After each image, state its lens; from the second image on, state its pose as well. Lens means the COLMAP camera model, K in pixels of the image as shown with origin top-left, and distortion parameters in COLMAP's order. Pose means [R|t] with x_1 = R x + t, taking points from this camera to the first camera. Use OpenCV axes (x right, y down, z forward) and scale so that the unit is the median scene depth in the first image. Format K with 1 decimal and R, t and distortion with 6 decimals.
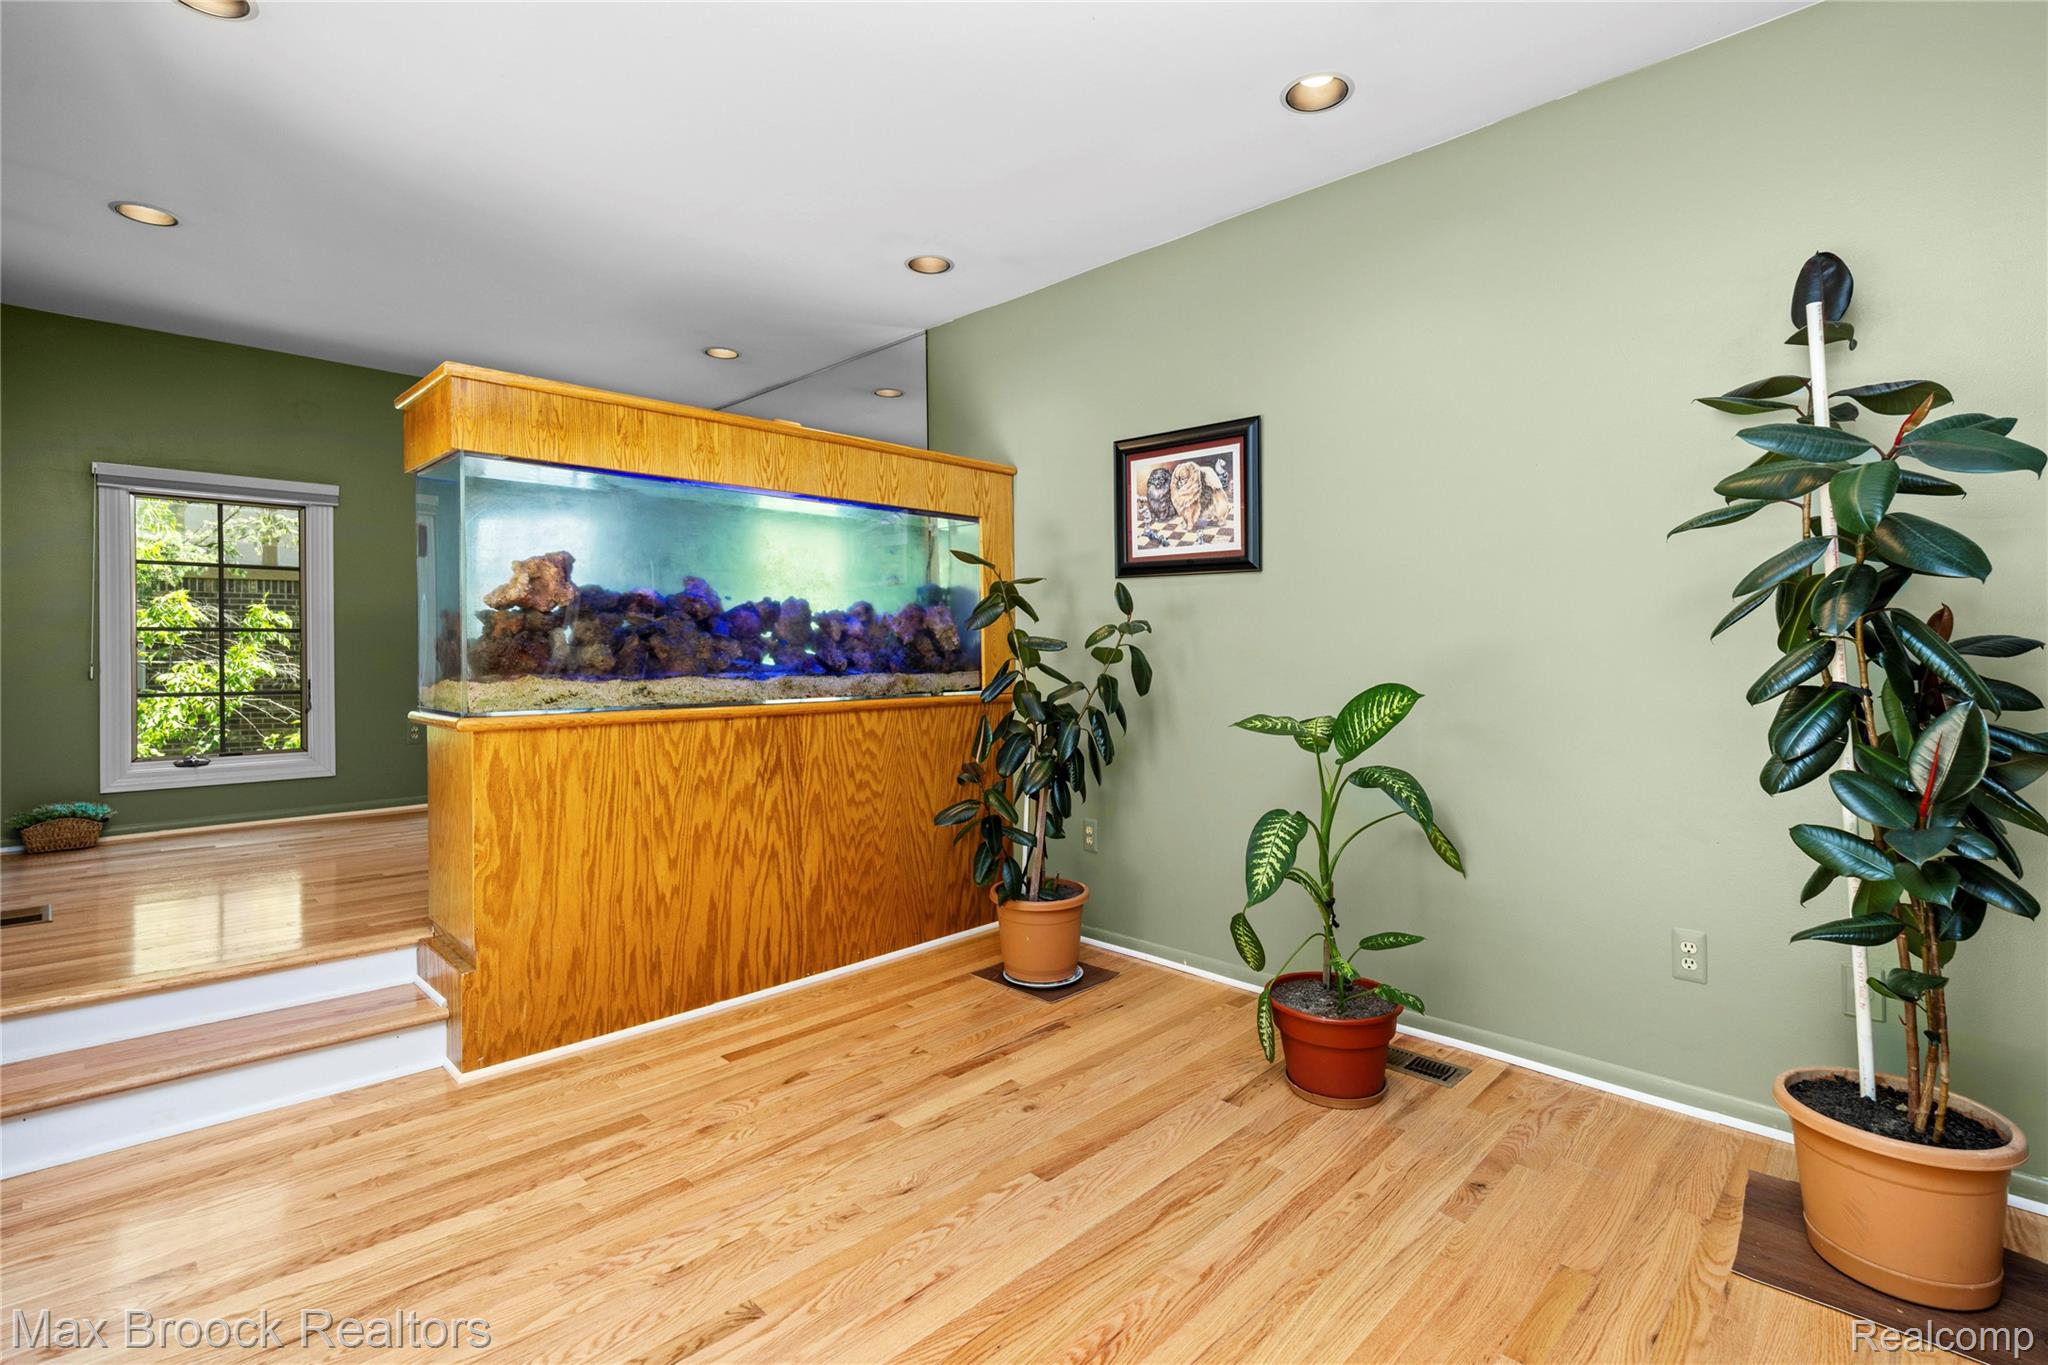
lens RADIAL K [[960.3, 0, 1065.3], [0, 960.3, 639.0], [0, 0, 1]] dist [-0.000838, -0.000330]
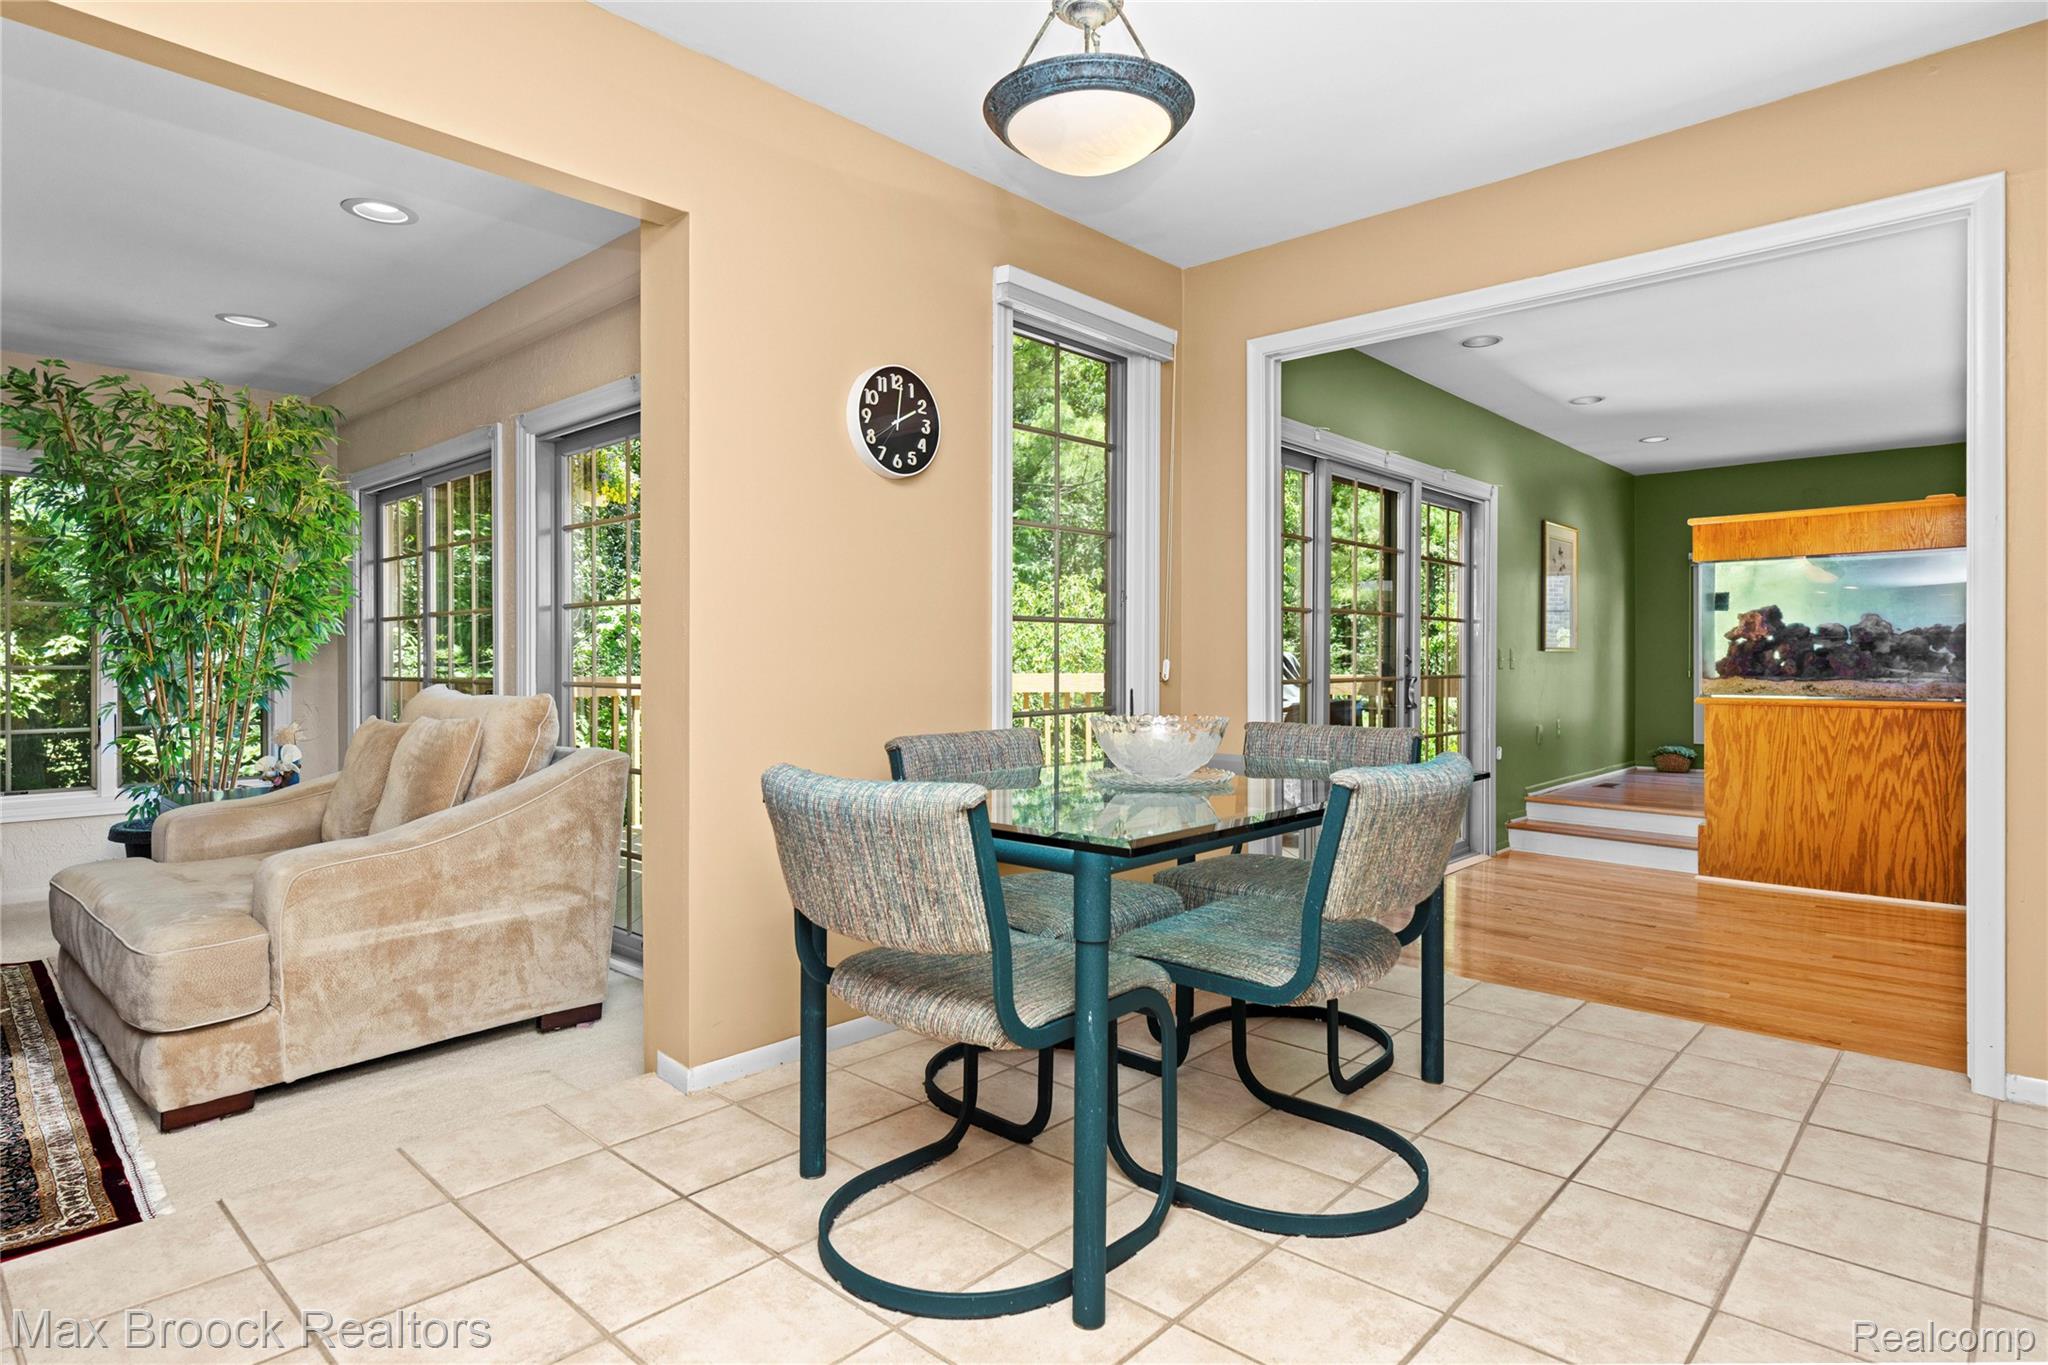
lens RADIAL K [[1108.2, 0, 1026.3], [0, 1108.2, 675.1], [0, 0, 1]] dist [0.007919, -0.006175]
pose [[0.017038, 0.011560, -0.999788, 1.409956], [0.007969, 0.999900, 0.011697, 0.000150], [0.999823, -0.008167, 0.016944, -0.367063]]
